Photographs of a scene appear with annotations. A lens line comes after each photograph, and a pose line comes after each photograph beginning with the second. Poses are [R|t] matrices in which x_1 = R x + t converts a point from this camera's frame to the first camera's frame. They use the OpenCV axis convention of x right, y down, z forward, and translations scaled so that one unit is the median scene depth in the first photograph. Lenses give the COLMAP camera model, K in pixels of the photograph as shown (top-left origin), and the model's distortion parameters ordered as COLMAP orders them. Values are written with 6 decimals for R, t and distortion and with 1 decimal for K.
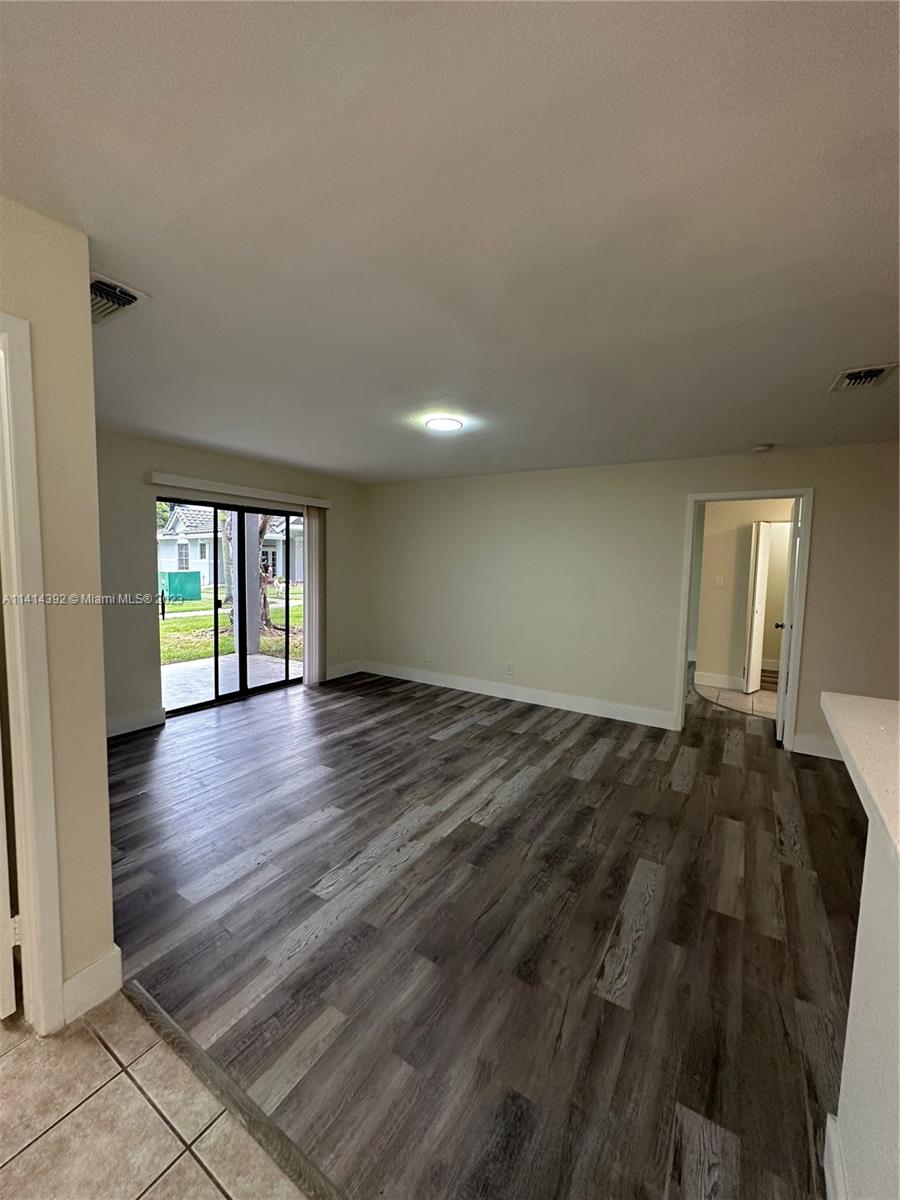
lens RADIAL K [[478.0, 0, 448.1], [0, 478.0, 599.9], [0, 0, 1]] dist [0.000599, 0.000566]
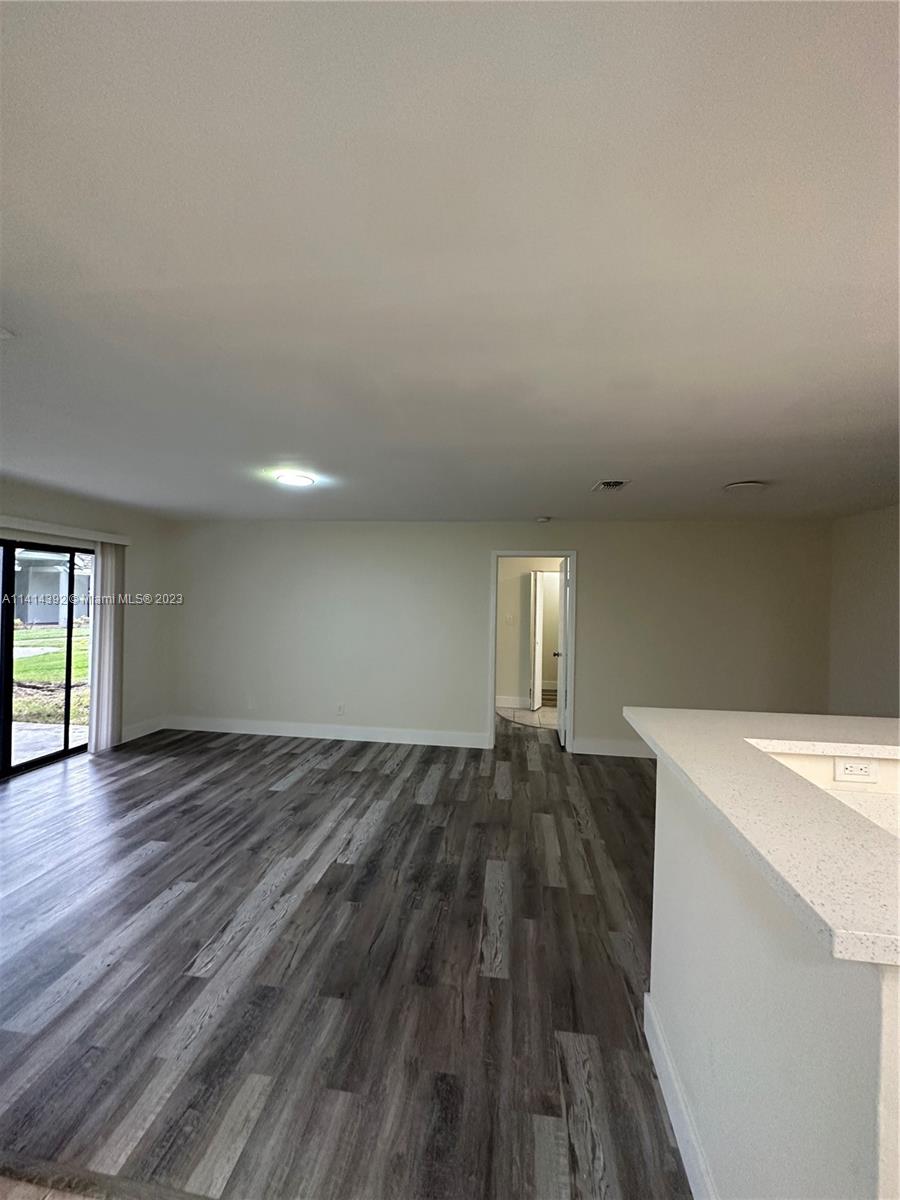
lens RADIAL K [[478.0, 0, 448.3], [0, 478.0, 599.1], [0, 0, 1]] dist [0.000599, 0.000566]
pose [[0.909746, -0.002494, 0.415157, -0.176914], [0.033314, 0.997196, -0.067012, -0.031184], [-0.413826, 0.074795, 0.907278, -0.087595]]
